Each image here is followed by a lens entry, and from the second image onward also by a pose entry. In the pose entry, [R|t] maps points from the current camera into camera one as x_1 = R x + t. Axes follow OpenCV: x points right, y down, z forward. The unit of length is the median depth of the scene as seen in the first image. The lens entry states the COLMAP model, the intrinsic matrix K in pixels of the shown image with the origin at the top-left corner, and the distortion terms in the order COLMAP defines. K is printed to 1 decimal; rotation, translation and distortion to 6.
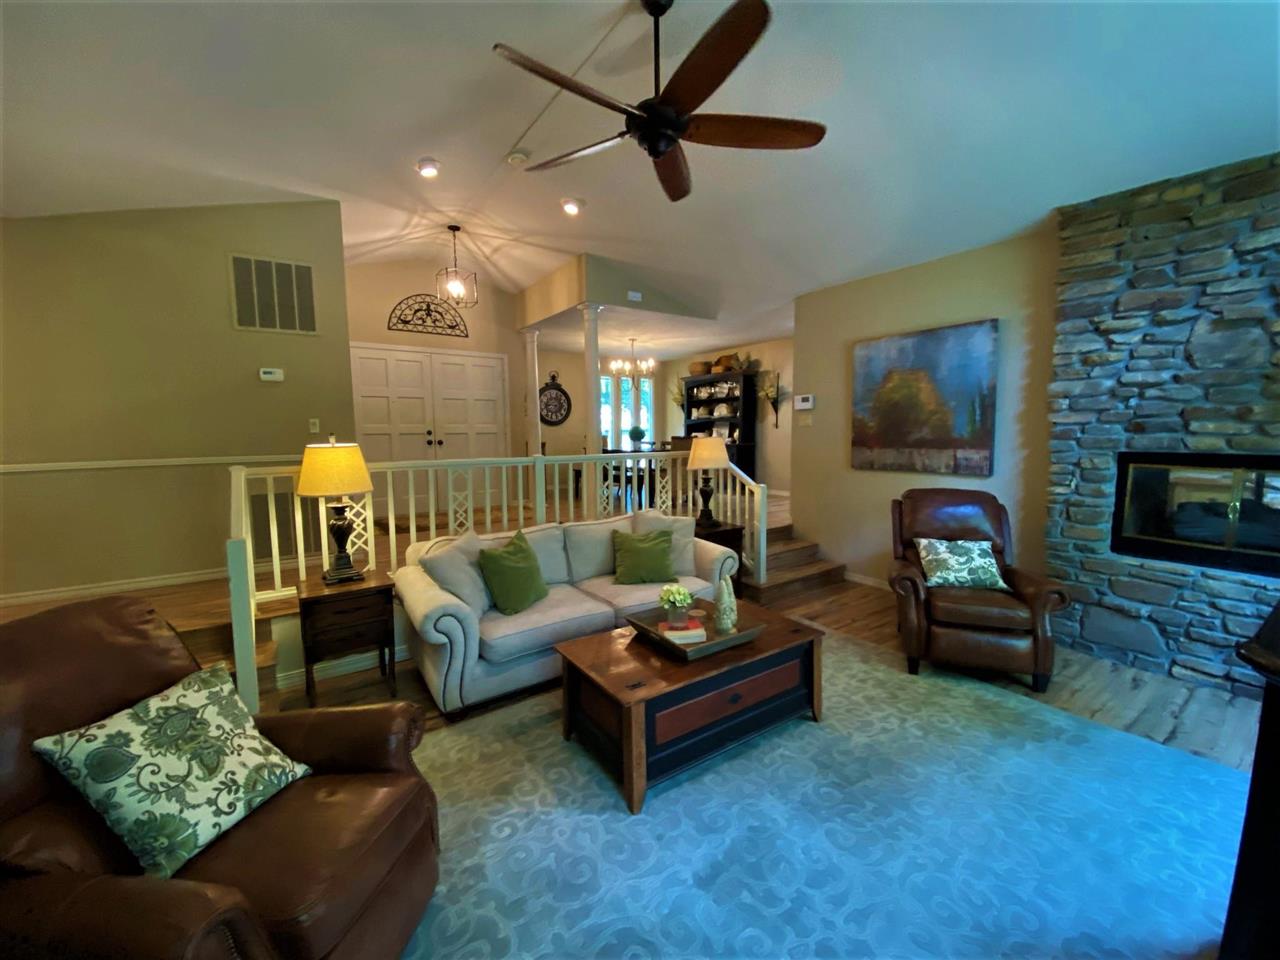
lens RADIAL K [[515.5, 0, 636.4], [0, 515.5, 481.7], [0, 0, 1]] dist [-0.017833, -0.000305]
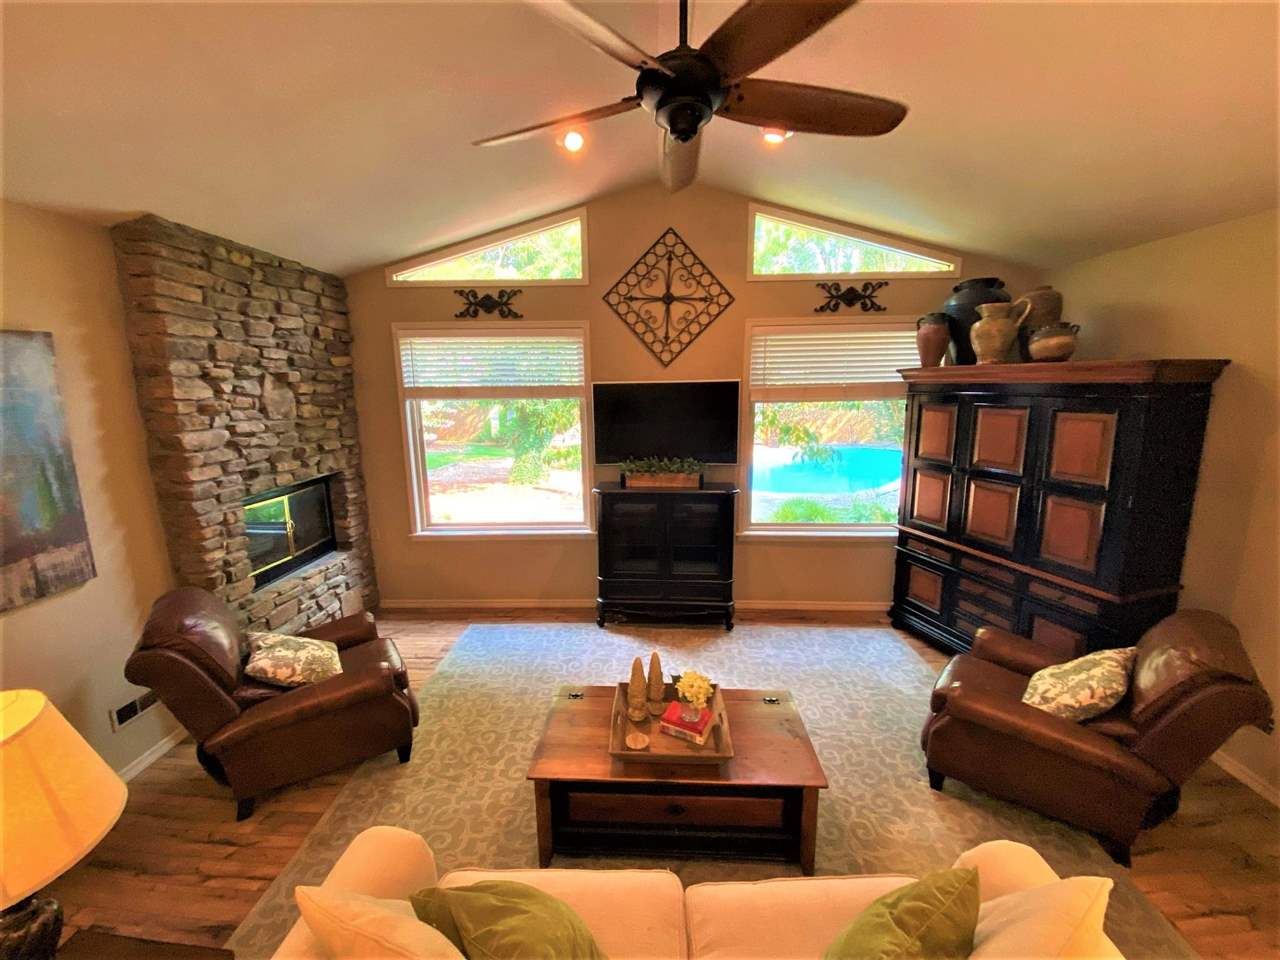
lens RADIAL K [[515.5, 0, 636.4], [0, 515.5, 481.7], [0, 0, 1]] dist [-0.017833, -0.000305]
pose [[-0.788909, -0.097821, 0.606675, -0.275900], [0.082395, 0.961496, 0.262178, -0.298495], [-0.608961, 0.256822, -0.750472, 1.287531]]
